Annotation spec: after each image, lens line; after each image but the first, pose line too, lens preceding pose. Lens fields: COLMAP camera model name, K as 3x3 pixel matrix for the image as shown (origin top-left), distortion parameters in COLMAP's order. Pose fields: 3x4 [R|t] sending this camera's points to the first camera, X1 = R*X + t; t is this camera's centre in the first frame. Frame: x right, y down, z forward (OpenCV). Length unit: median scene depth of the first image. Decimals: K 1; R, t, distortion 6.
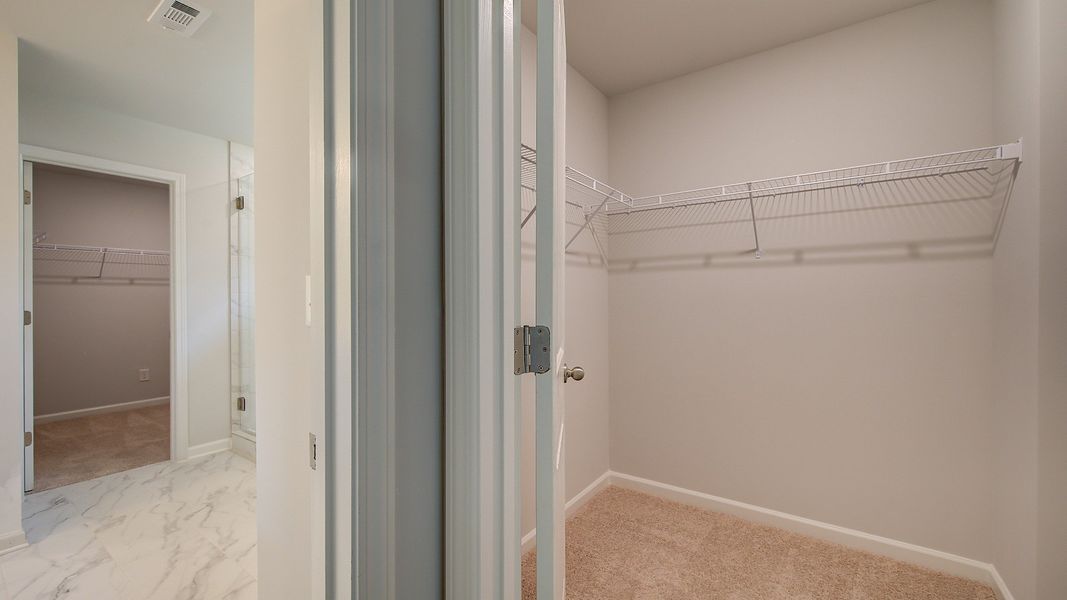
lens RADIAL K [[425.6, 0, 530.1], [0, 425.6, 299.4], [0, 0, 1]] dist [0.004499, -0.000260]
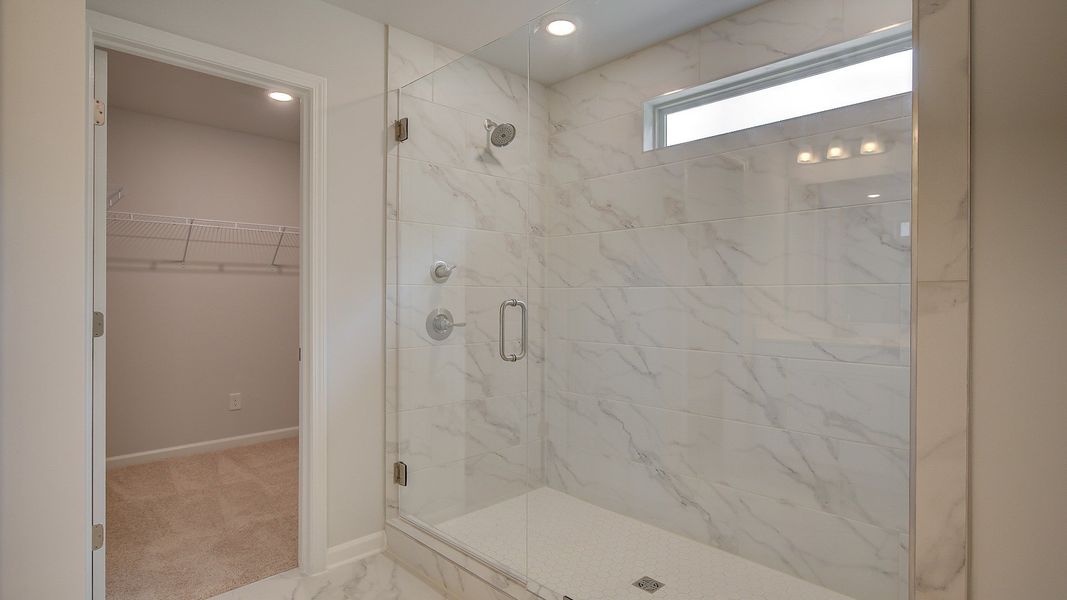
lens RADIAL K [[542.3, 0, 540.8], [0, 542.3, 298.9], [0, 0, 1]] dist [-0.003803, 0.002749]
pose [[0.983788, 0.010714, -0.179013, -0.360332], [-0.010251, 0.999941, 0.003516, 0.000572], [0.179040, -0.001624, 0.983840, 0.306305]]
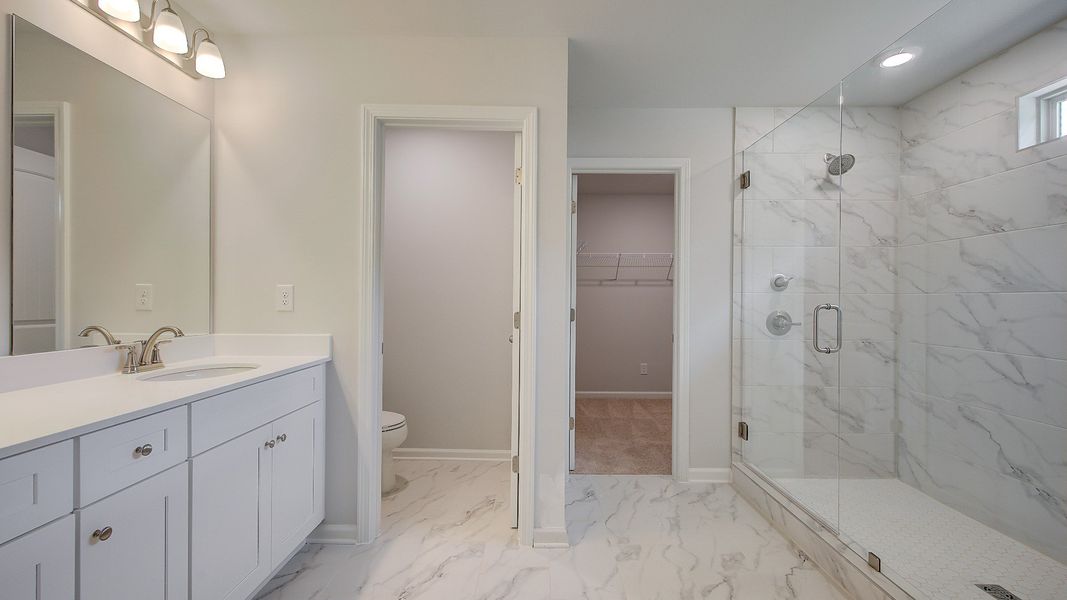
lens RADIAL K [[425.6, 0, 536.5], [0, 425.6, 300.0], [0, 0, 1]] dist [0.004499, -0.000260]
pose [[0.571075, 0.010810, -0.820827, -0.245852], [-0.011678, 0.999919, 0.005044, -0.000474], [0.820815, 0.006705, 0.571155, 0.223334]]
